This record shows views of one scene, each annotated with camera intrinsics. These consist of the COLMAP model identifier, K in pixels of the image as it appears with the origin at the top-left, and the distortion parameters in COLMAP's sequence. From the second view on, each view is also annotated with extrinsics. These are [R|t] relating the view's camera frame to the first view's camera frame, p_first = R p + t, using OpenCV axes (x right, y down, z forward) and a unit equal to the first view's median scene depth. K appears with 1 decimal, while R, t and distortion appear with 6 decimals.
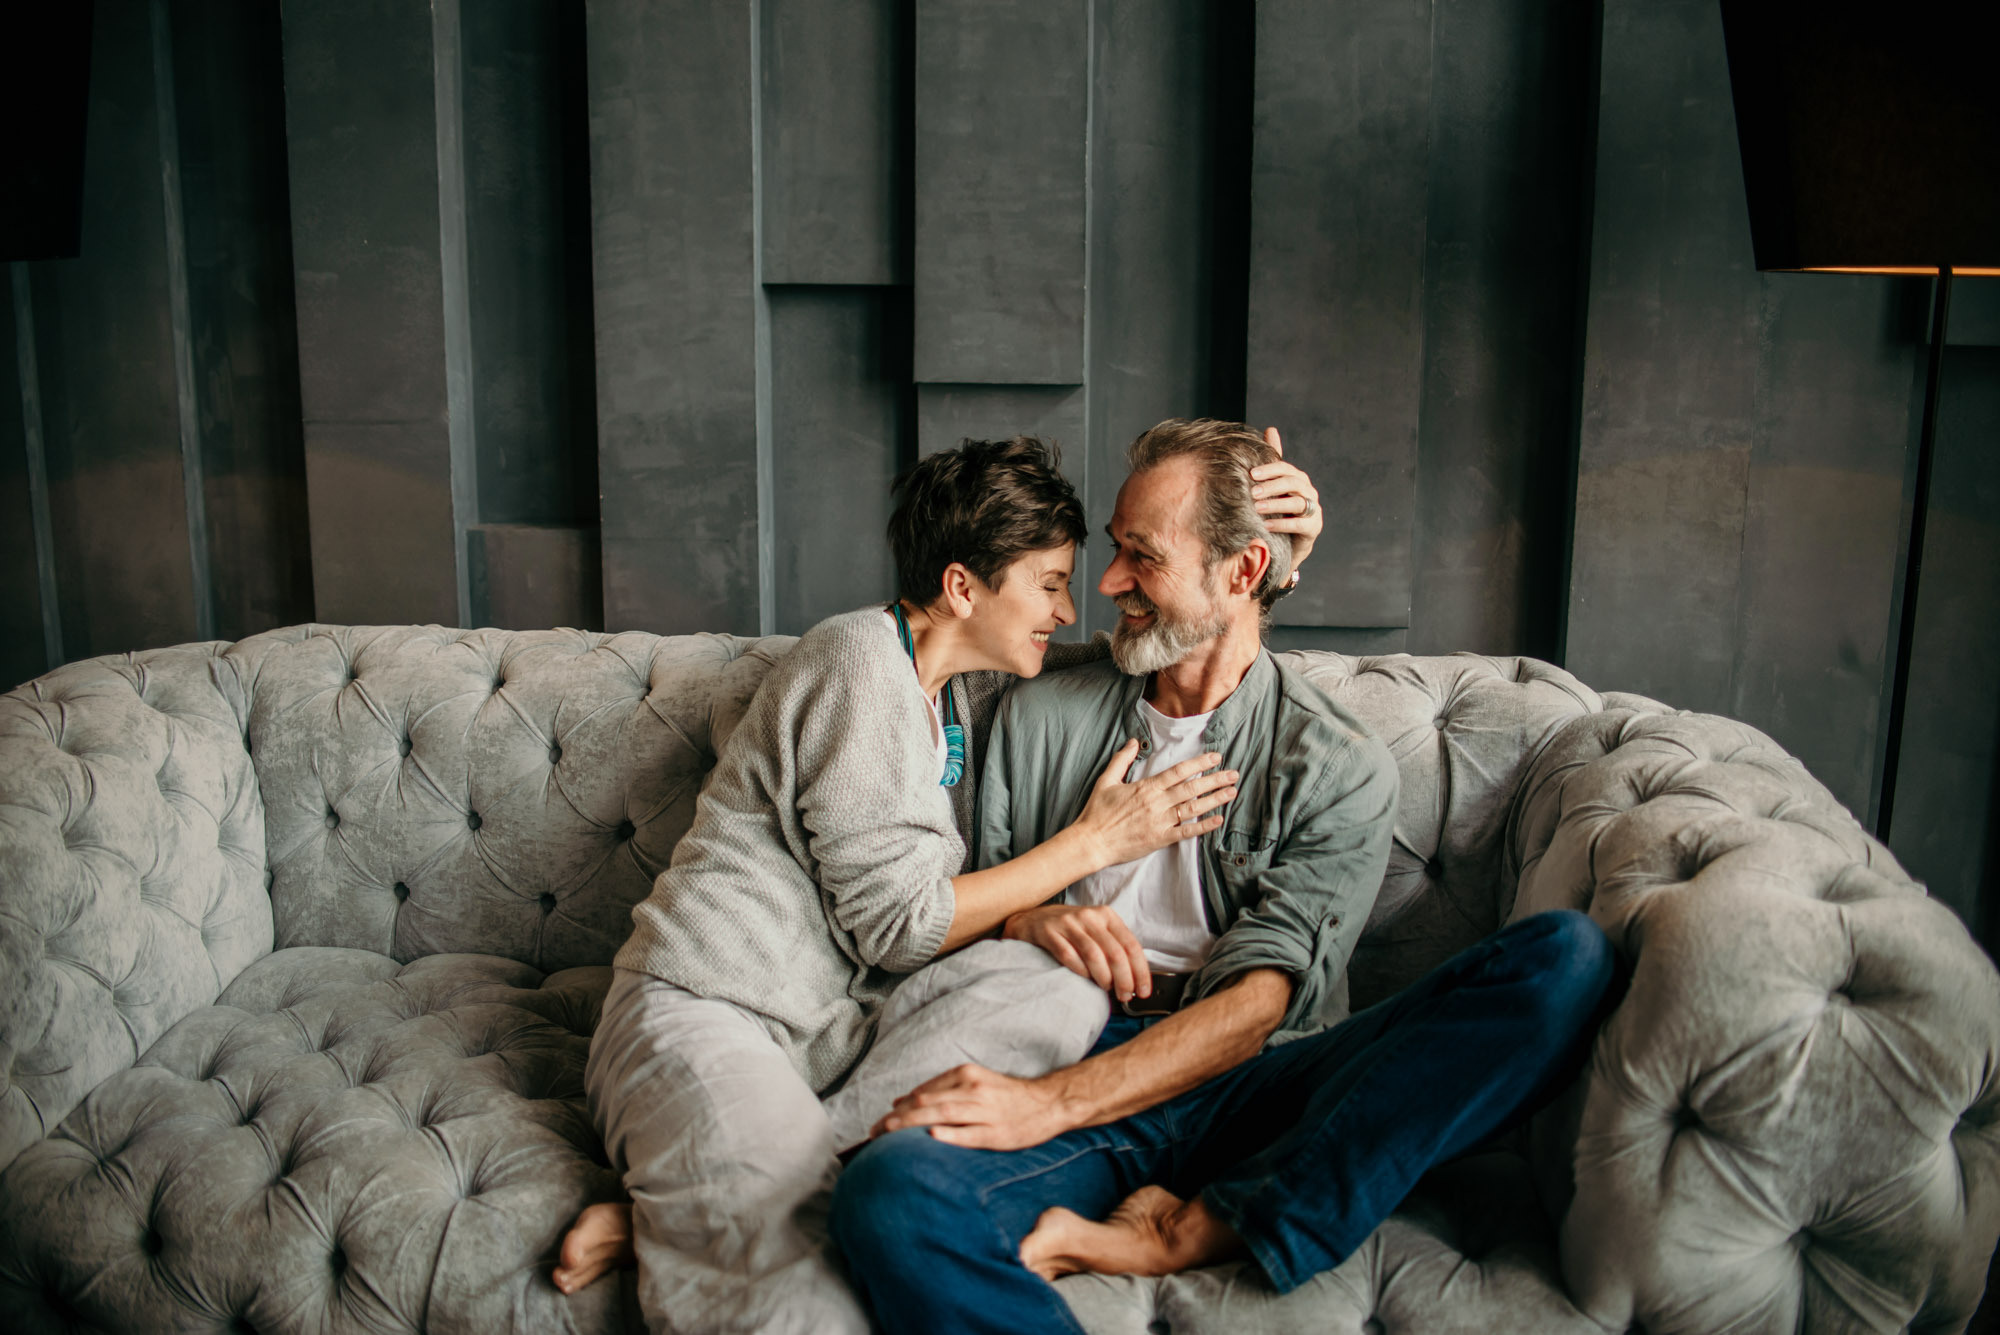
lens RADIAL K [[1997.3, 0, 1004.3], [0, 1997.3, 663.5], [0, 0, 1]] dist [-0.184593, 0.162783]
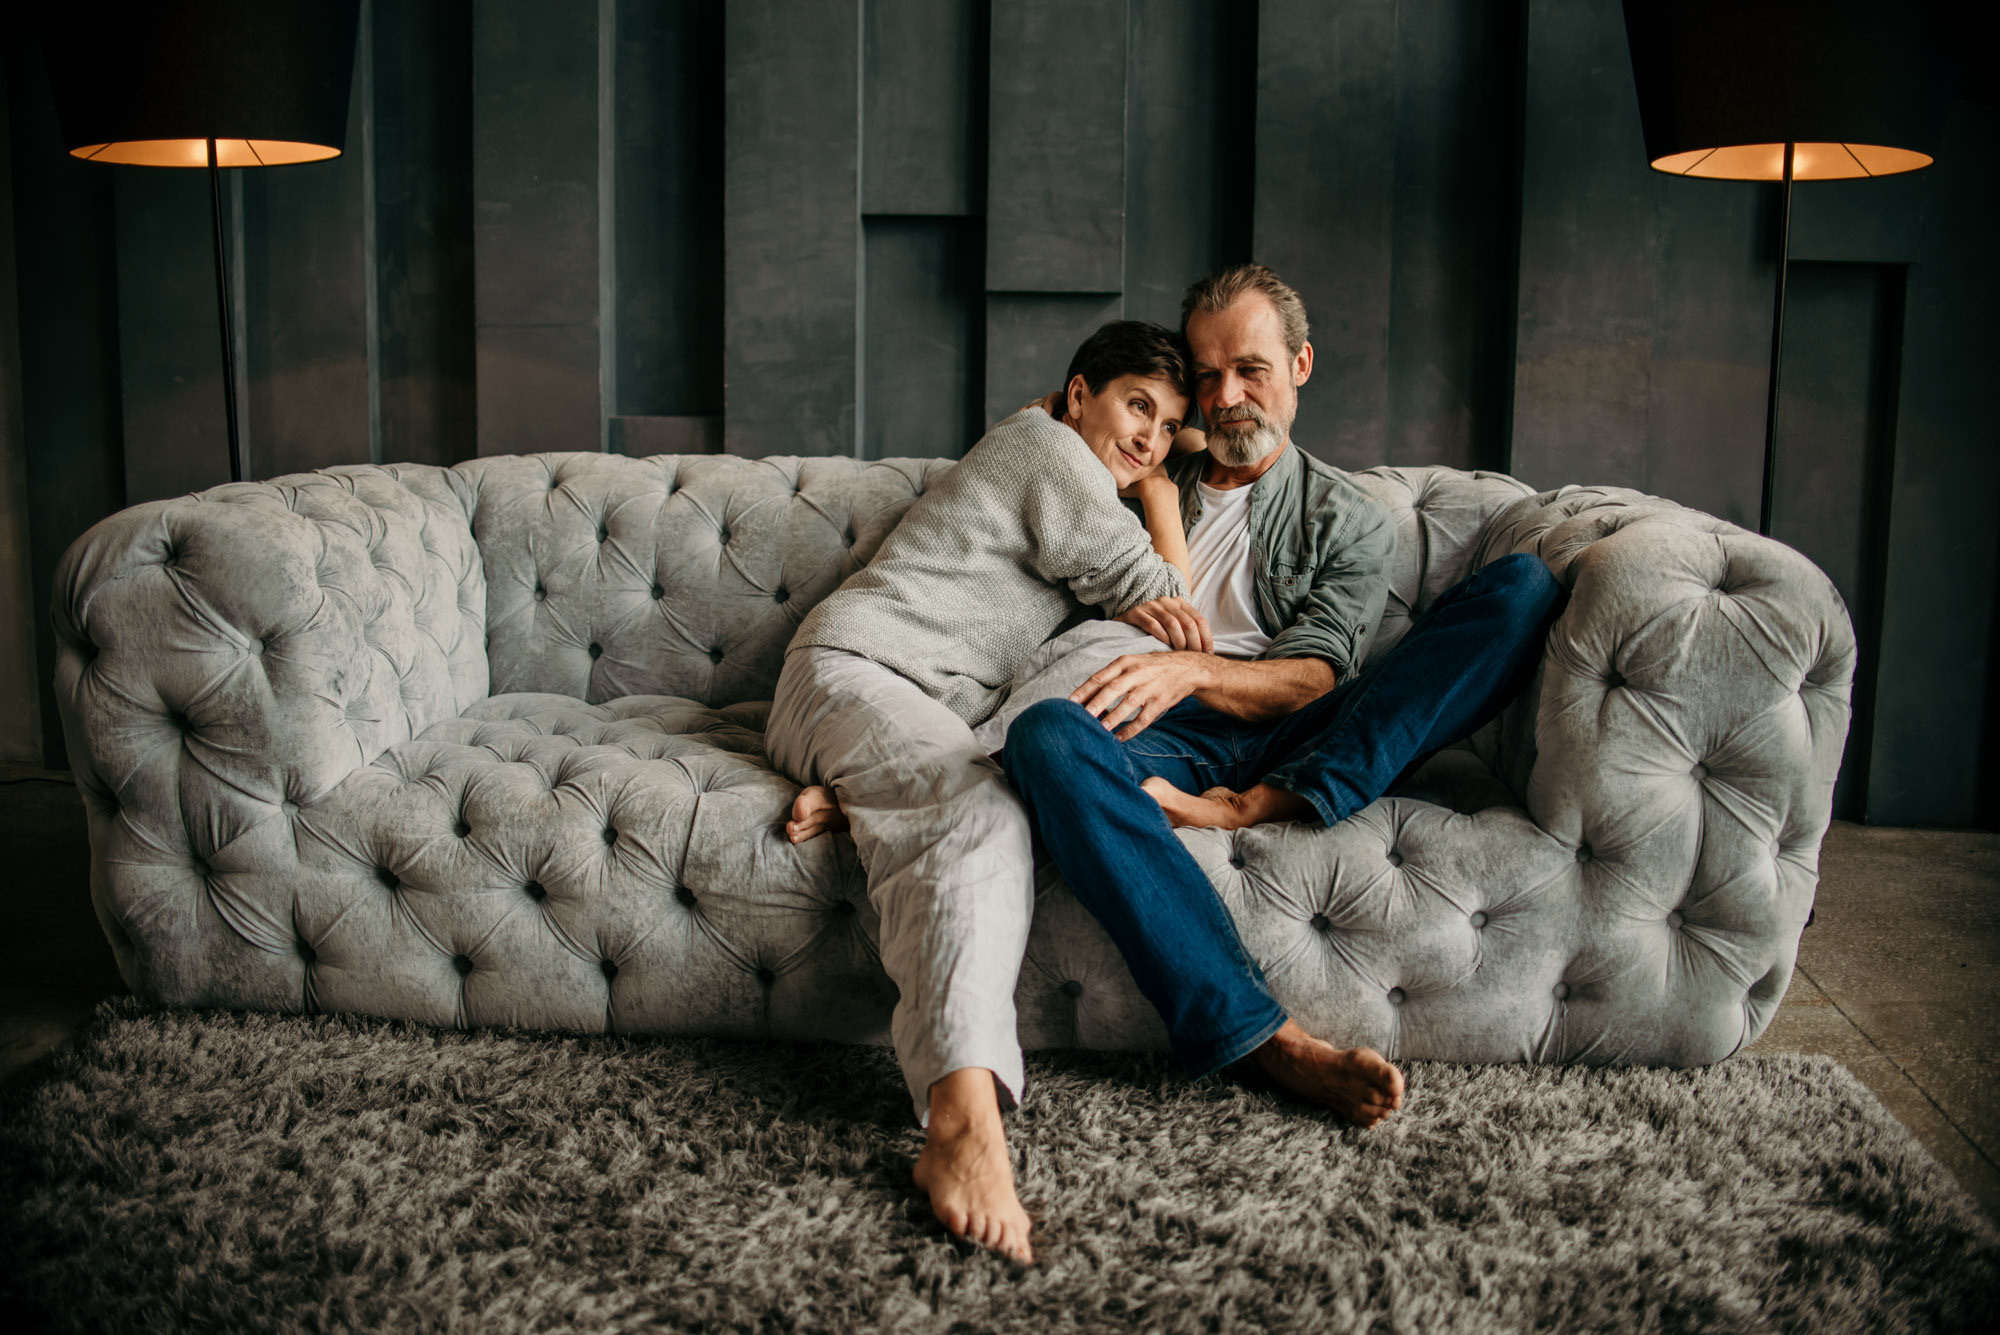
lens RADIAL K [[1997.3, 0, 1004.3], [0, 1997.3, 663.5], [0, 0, 1]] dist [-0.184593, 0.162783]
pose [[0.999301, 0.002375, 0.037299, -0.095615], [0.000276, 0.997482, -0.070917, 0.216024], [-0.037374, 0.070878, 0.996785, -0.268078]]
